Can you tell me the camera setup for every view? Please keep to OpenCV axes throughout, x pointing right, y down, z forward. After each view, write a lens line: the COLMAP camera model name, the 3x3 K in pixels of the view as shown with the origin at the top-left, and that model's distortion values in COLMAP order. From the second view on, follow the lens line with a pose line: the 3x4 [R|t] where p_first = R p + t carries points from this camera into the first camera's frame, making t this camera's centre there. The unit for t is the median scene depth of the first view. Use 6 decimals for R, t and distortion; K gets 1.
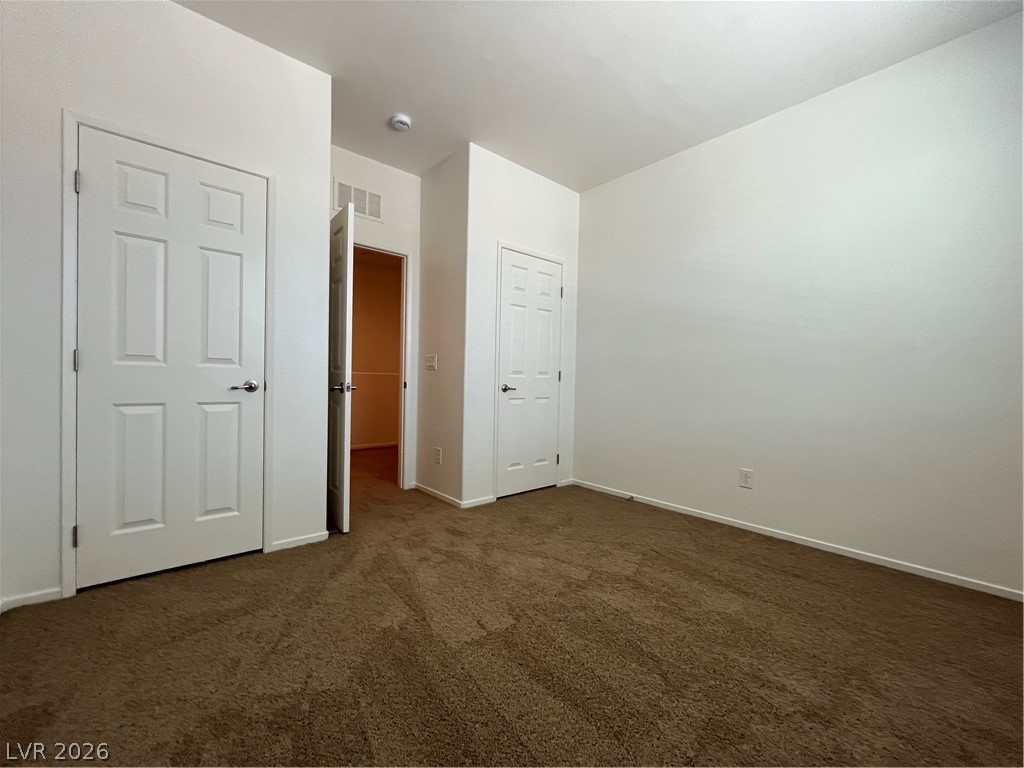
lens RADIAL K [[413.7, 0, 531.3], [0, 413.7, 384.5], [0, 0, 1]] dist [-0.002861, -0.000361]
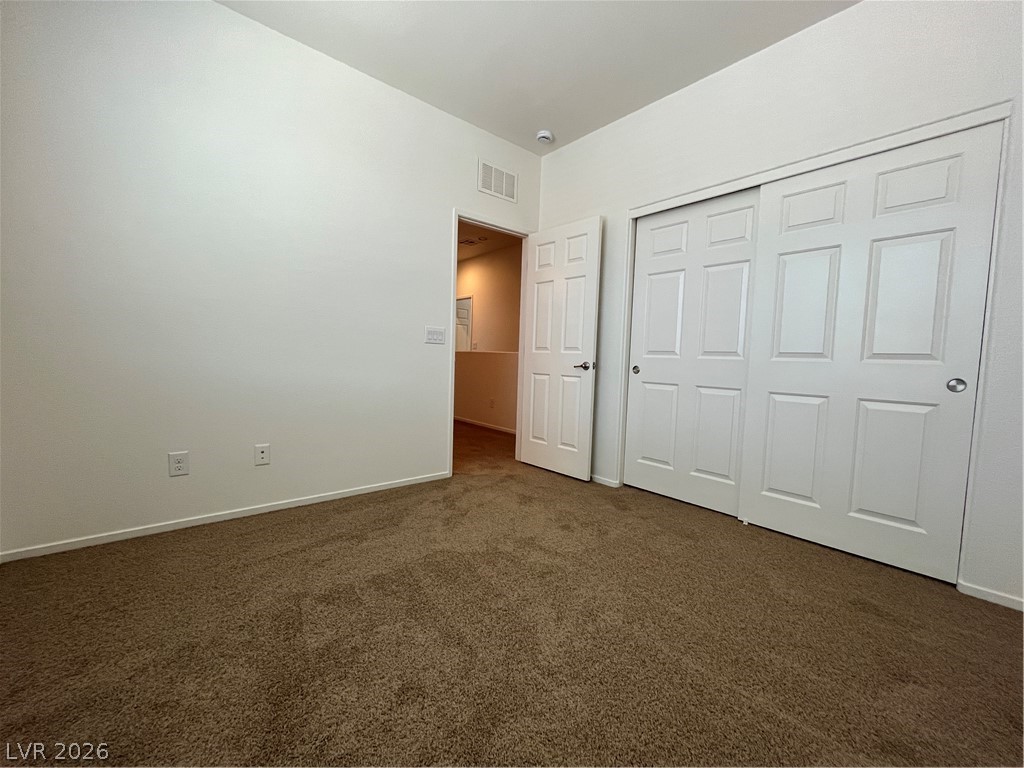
lens RADIAL K [[413.7, 0, 531.3], [0, 413.7, 384.5], [0, 0, 1]] dist [-0.002861, -0.000361]
pose [[-0.005502, 0.043312, -0.999046, 0.582991], [-0.045045, 0.998037, 0.043517, 0.008154], [0.998970, 0.045241, -0.003540, 0.522076]]
